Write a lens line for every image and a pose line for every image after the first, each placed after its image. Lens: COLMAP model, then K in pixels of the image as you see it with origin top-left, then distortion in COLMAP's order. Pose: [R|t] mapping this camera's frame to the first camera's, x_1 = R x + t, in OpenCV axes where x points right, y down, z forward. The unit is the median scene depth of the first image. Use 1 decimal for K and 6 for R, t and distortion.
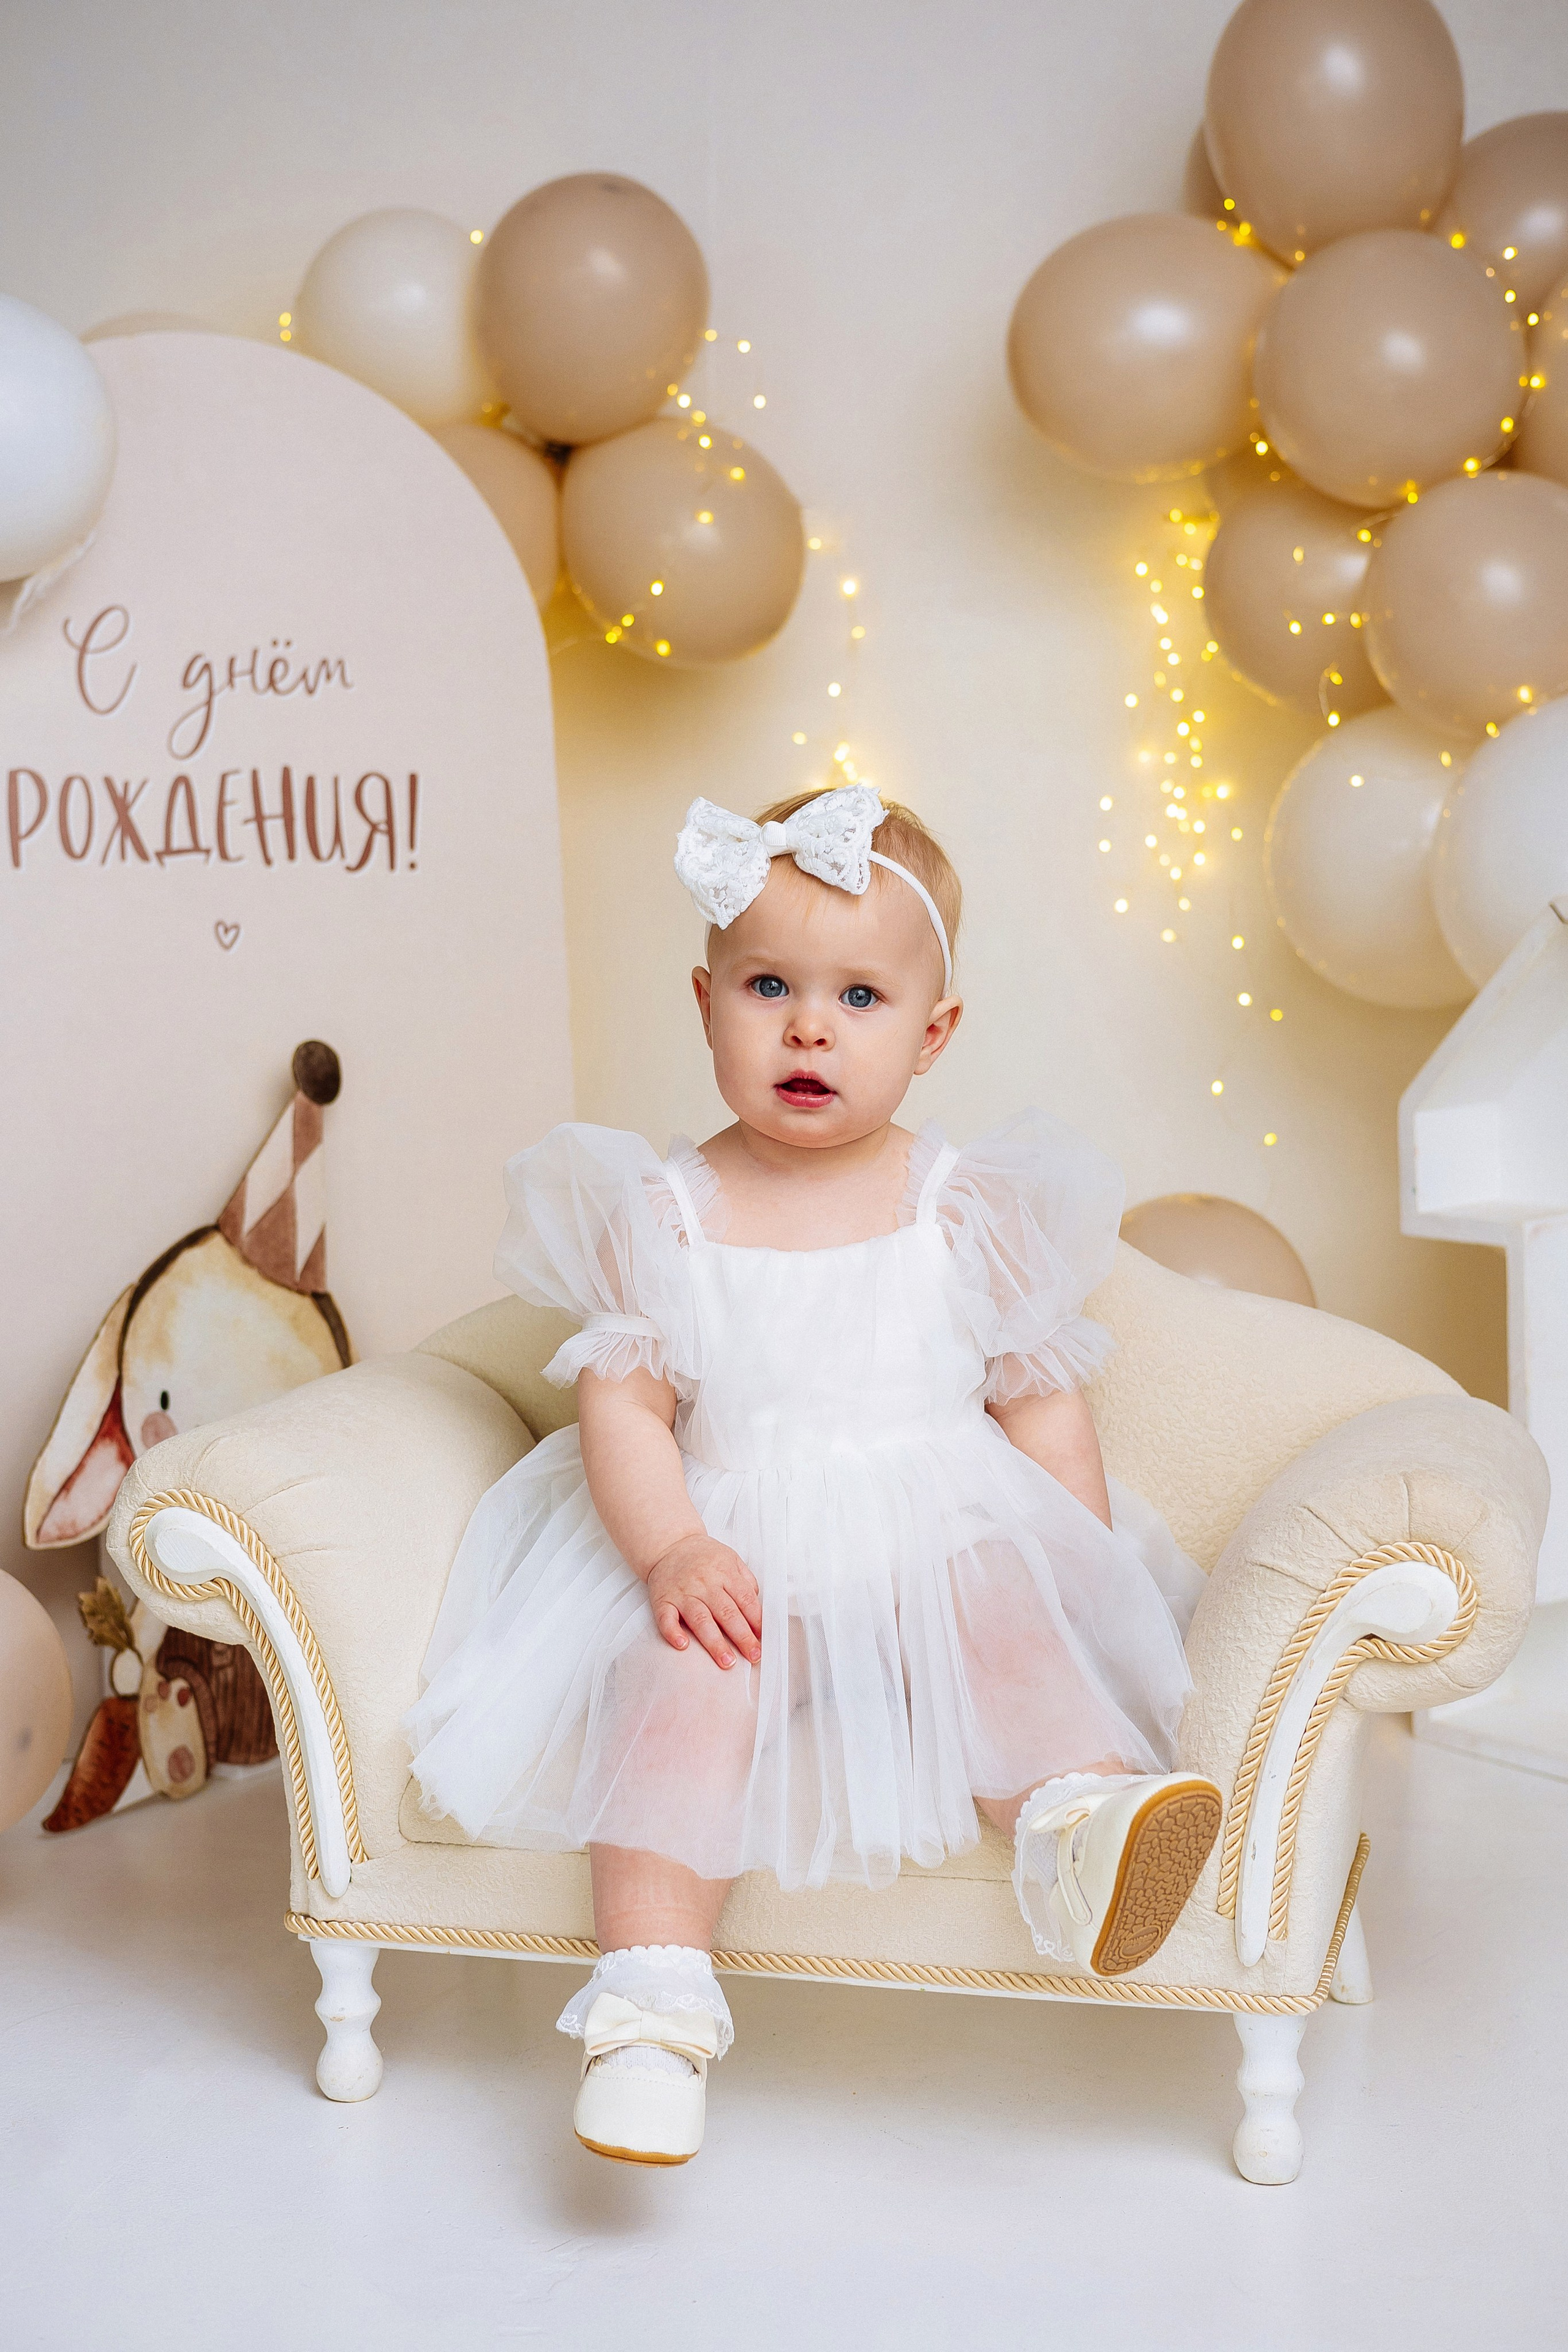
lens RADIAL K [[3411.7, 0, 789.1], [0, 3411.7, 1179.2], [0, 0, 1]] dist [0.007400, 0.045191]
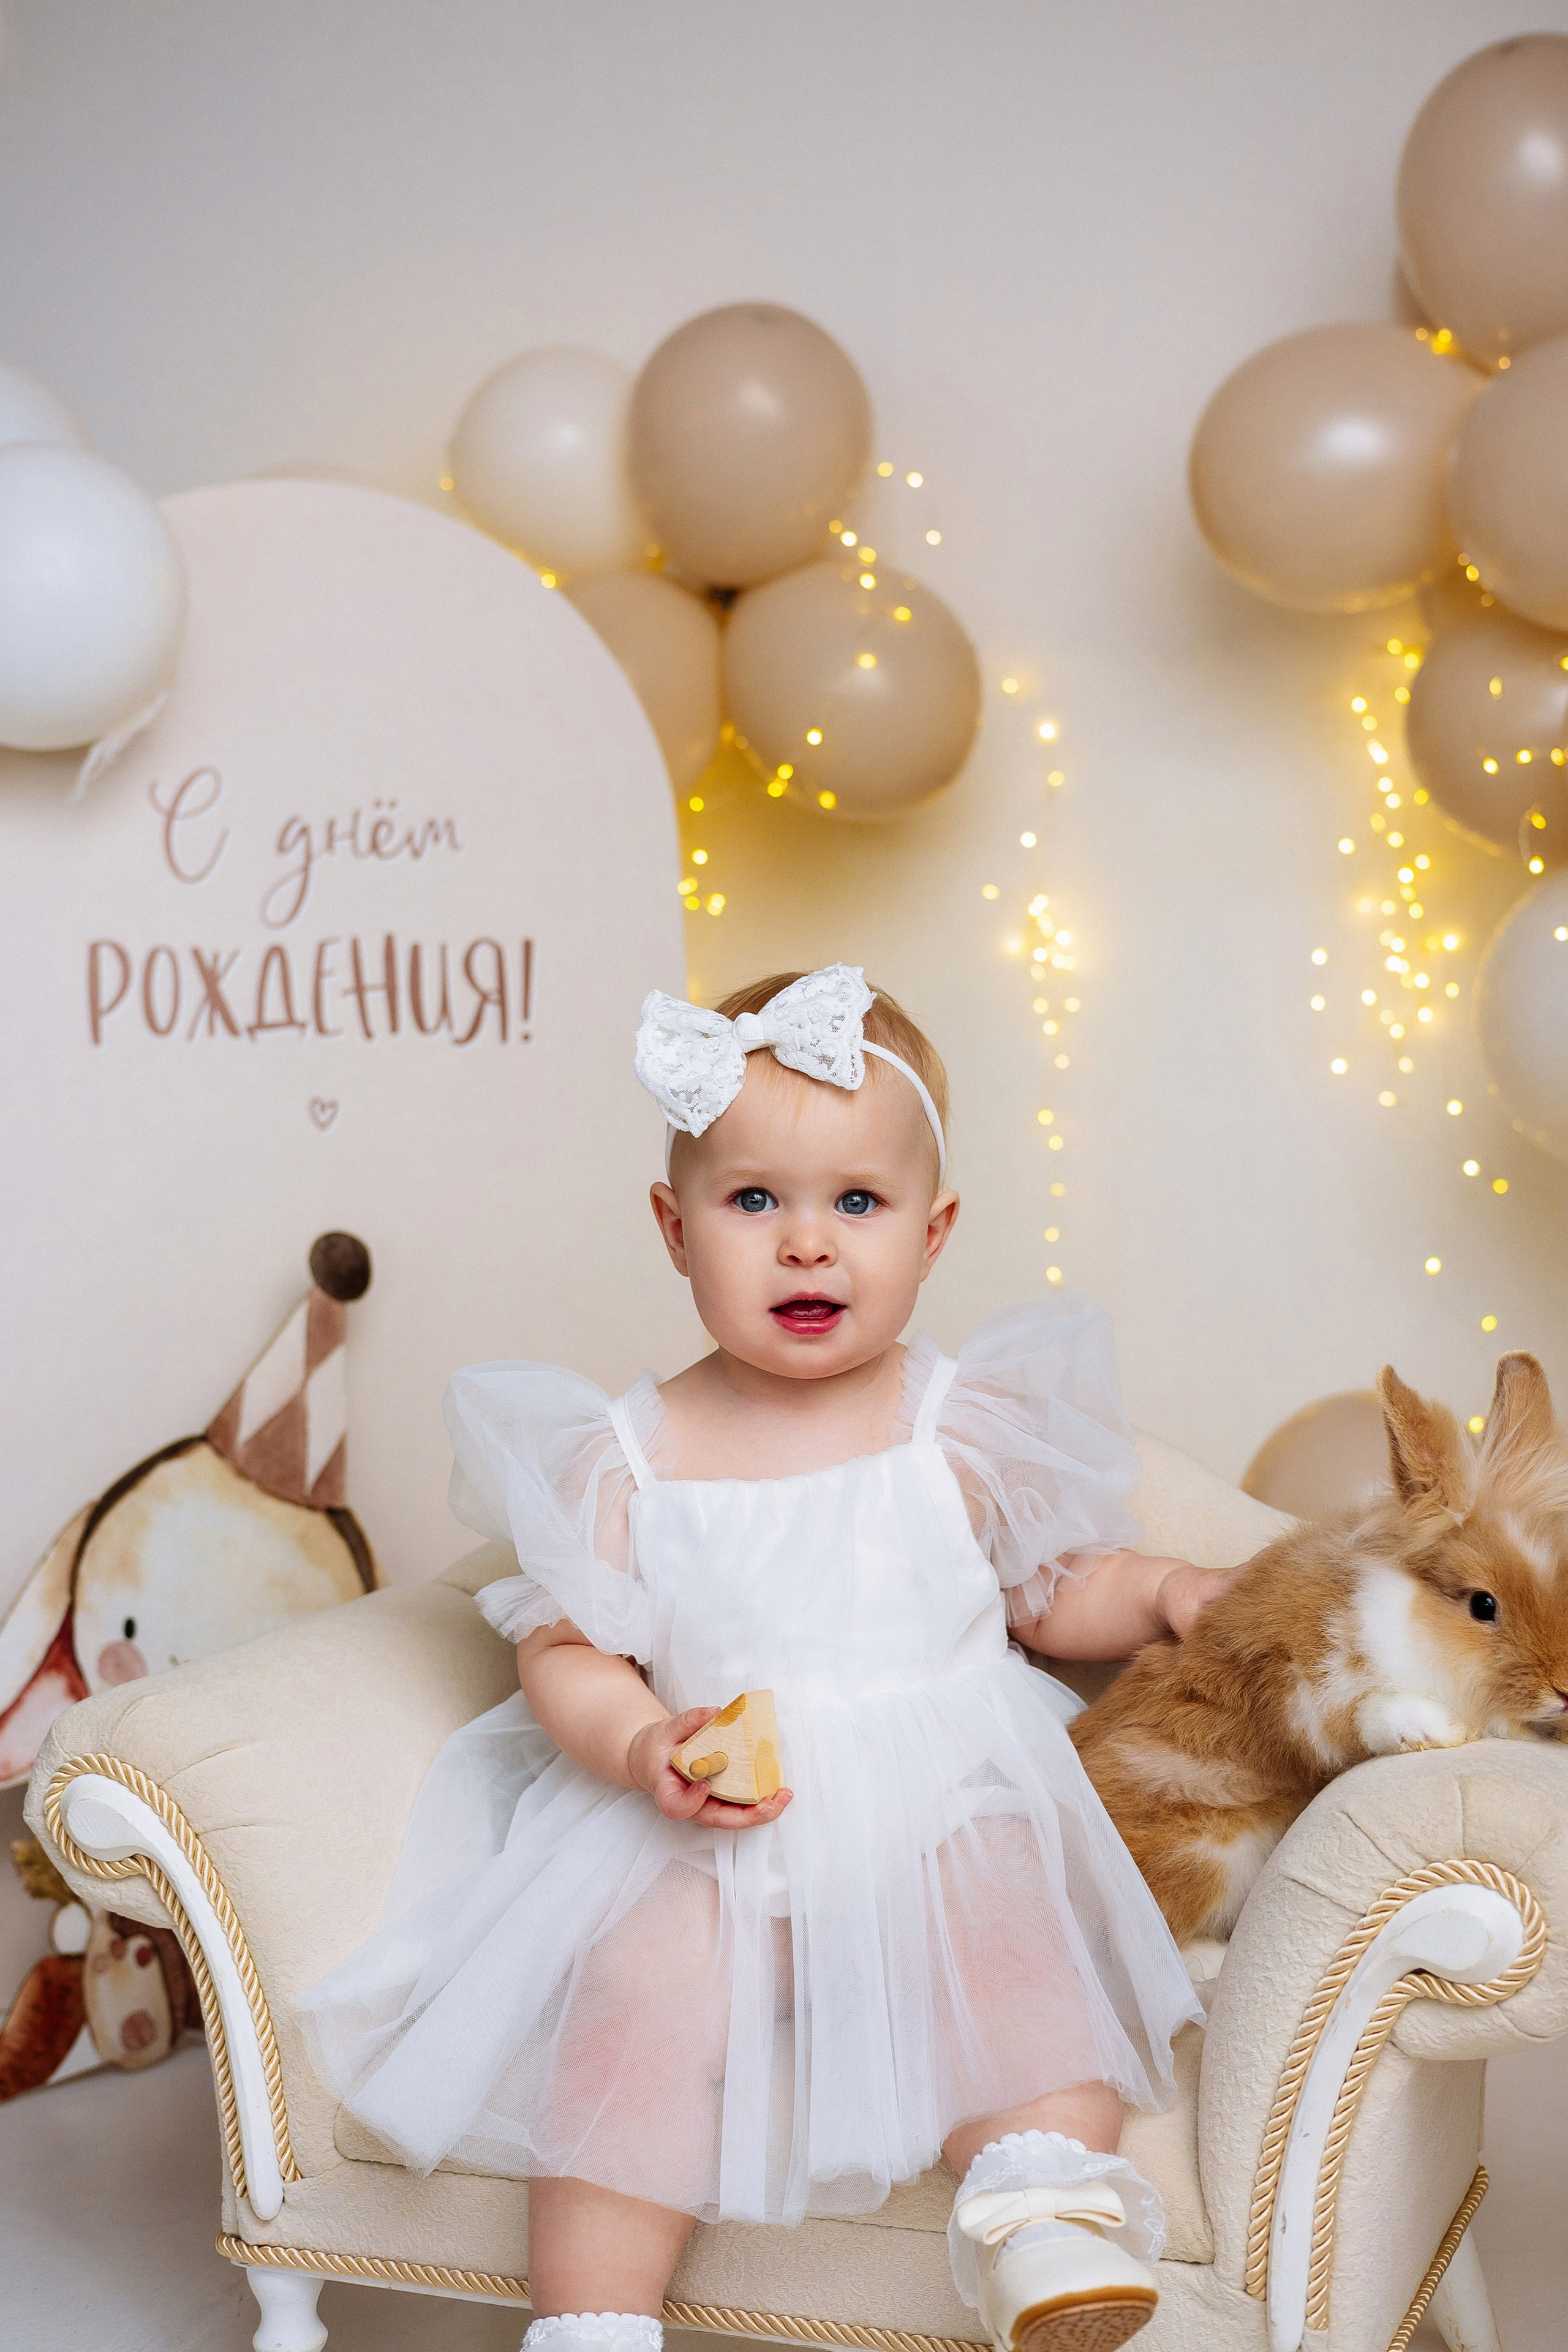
lens RADIAL K [[3355.7, 0, 784.9], [0, 3355.7, 1179.3], [0, 0, 1]] dist [0.014710, -0.104122]
pose [[0.992170, -0.004202, -0.124822, 0.076244], [-0.000829, 0.999190, -0.040227, -0.016561], [0.124890, 0.040016, 0.991363, 0.101922]]
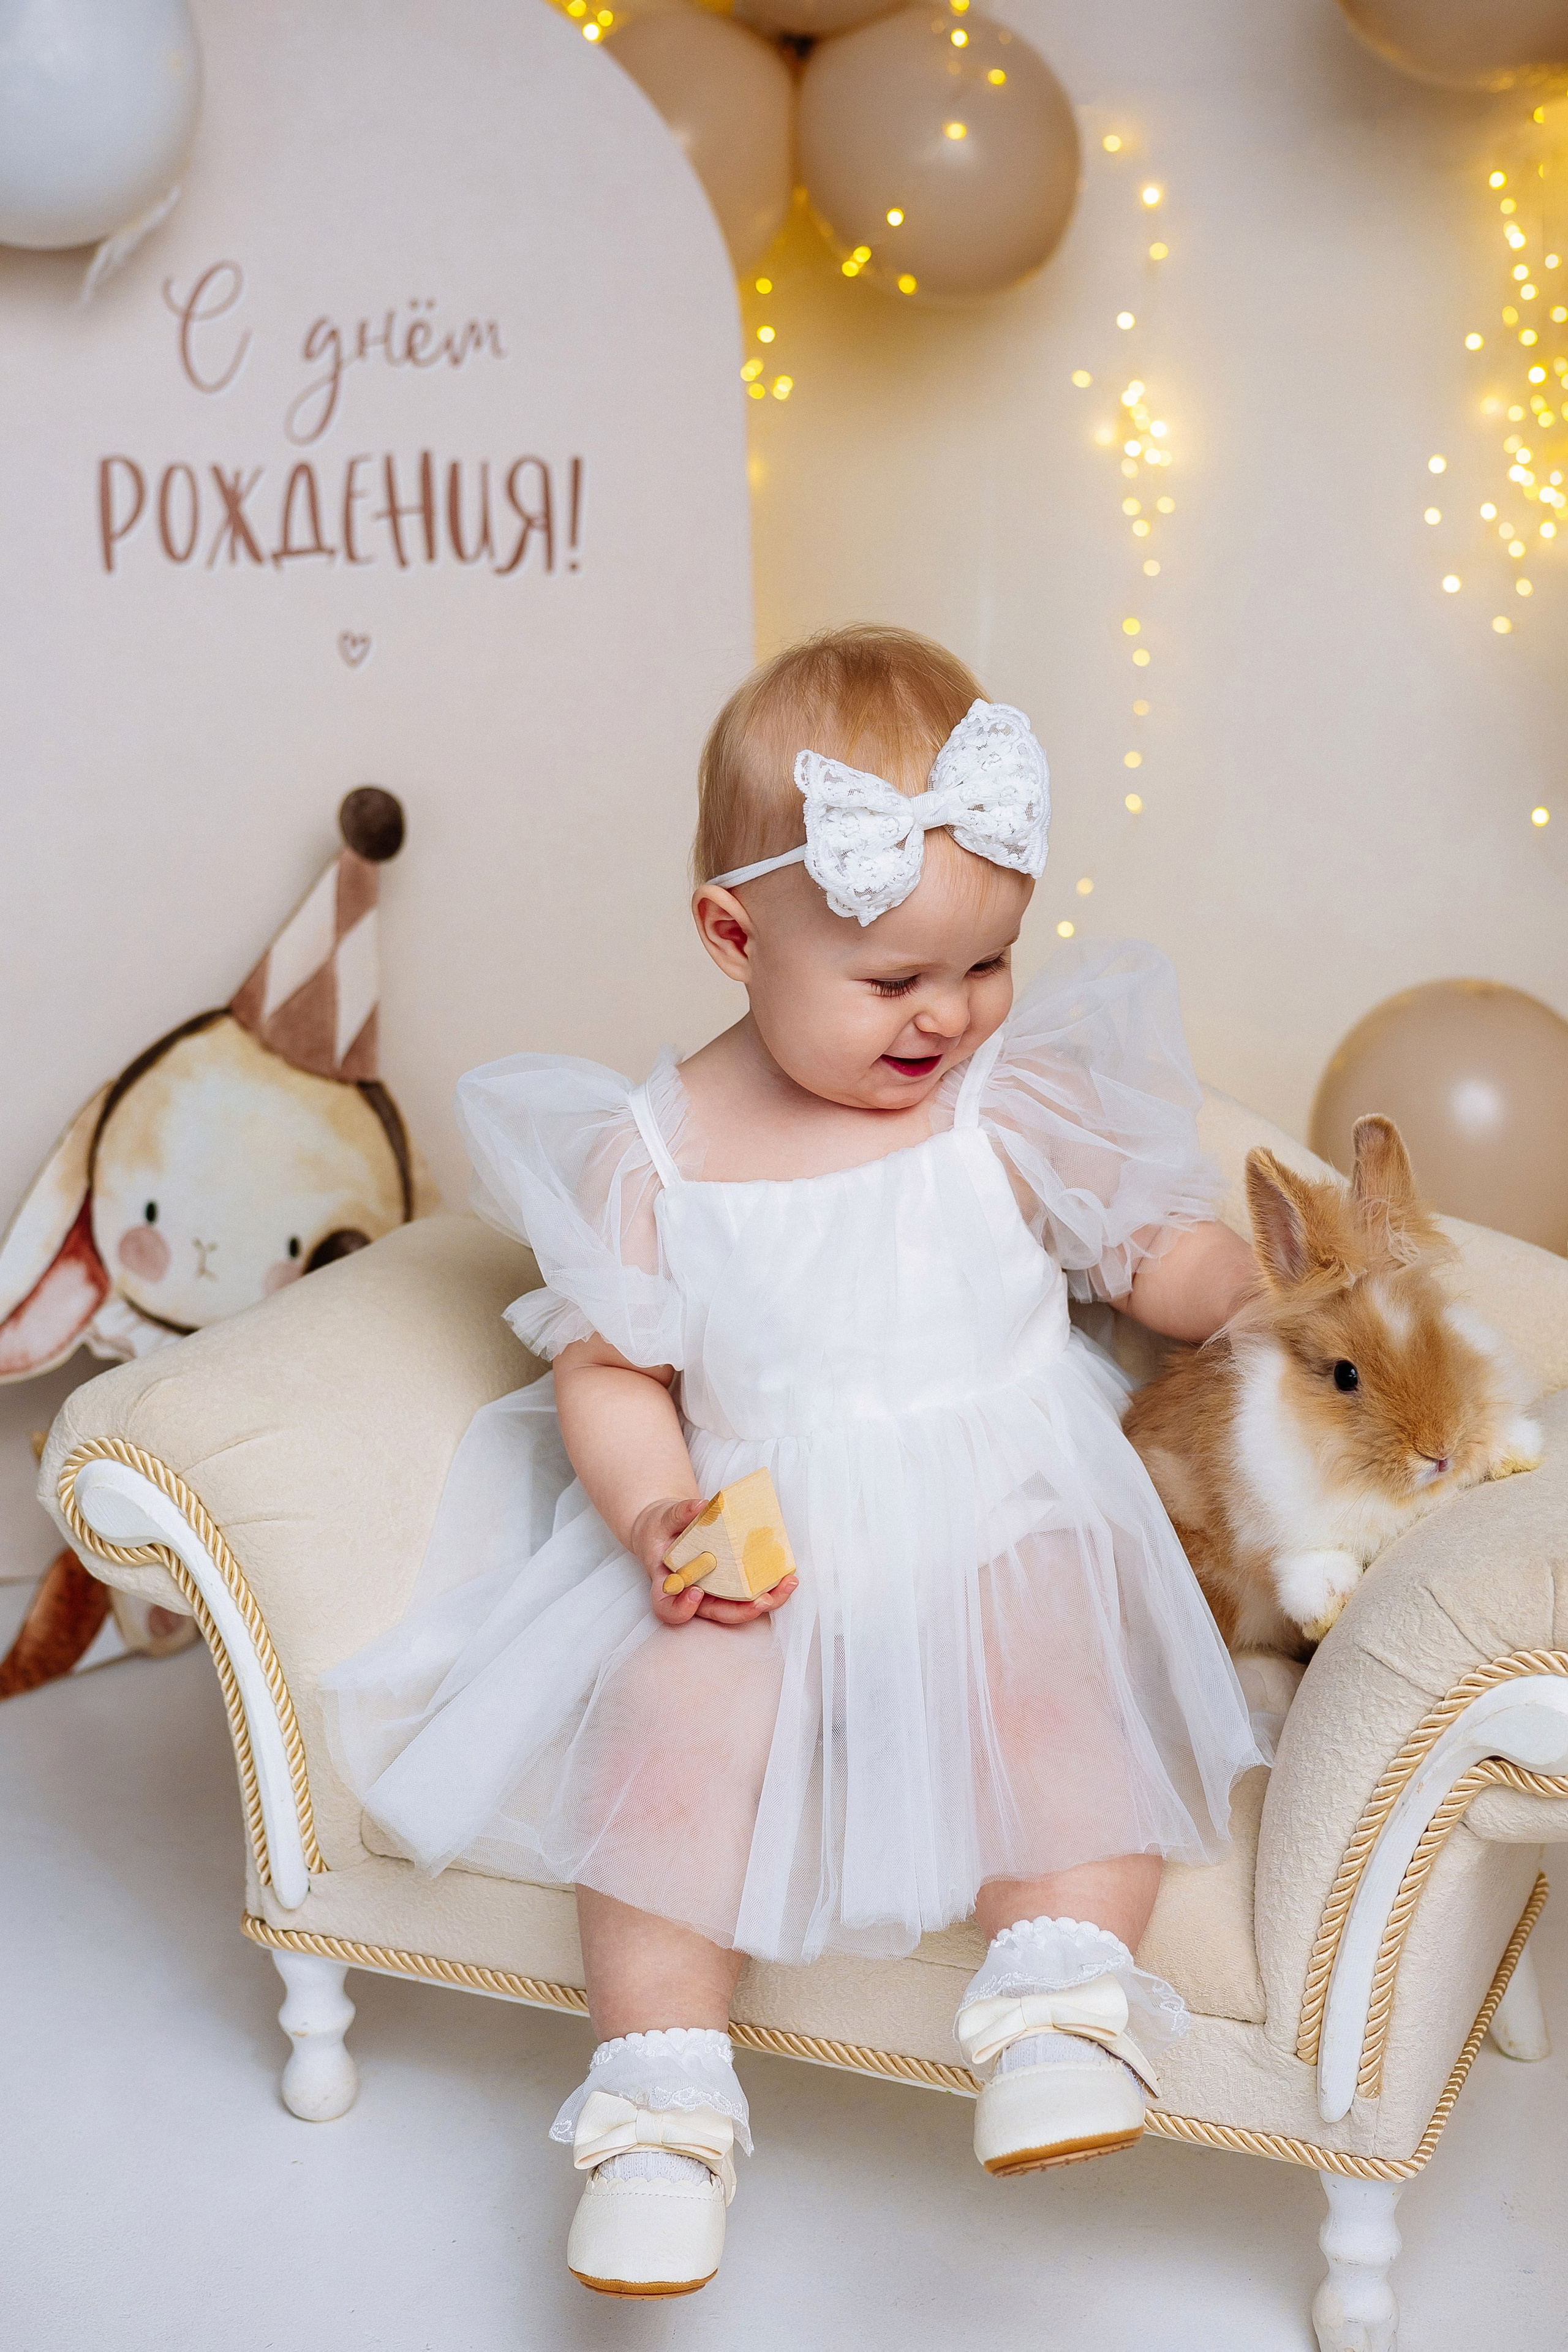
lens RADIAL K [[3445.5, 0, 782.4], [0, 3445.5, 1179.0], [0, 0, 1]] dist [0.013049, -0.090540]
pose [[0.989549, 0.045727, -0.136752, 0.069676], [-0.024735, 0.988158, 0.151432, -0.073908], [0.142057, -0.146467, 0.978962, 0.135389]]
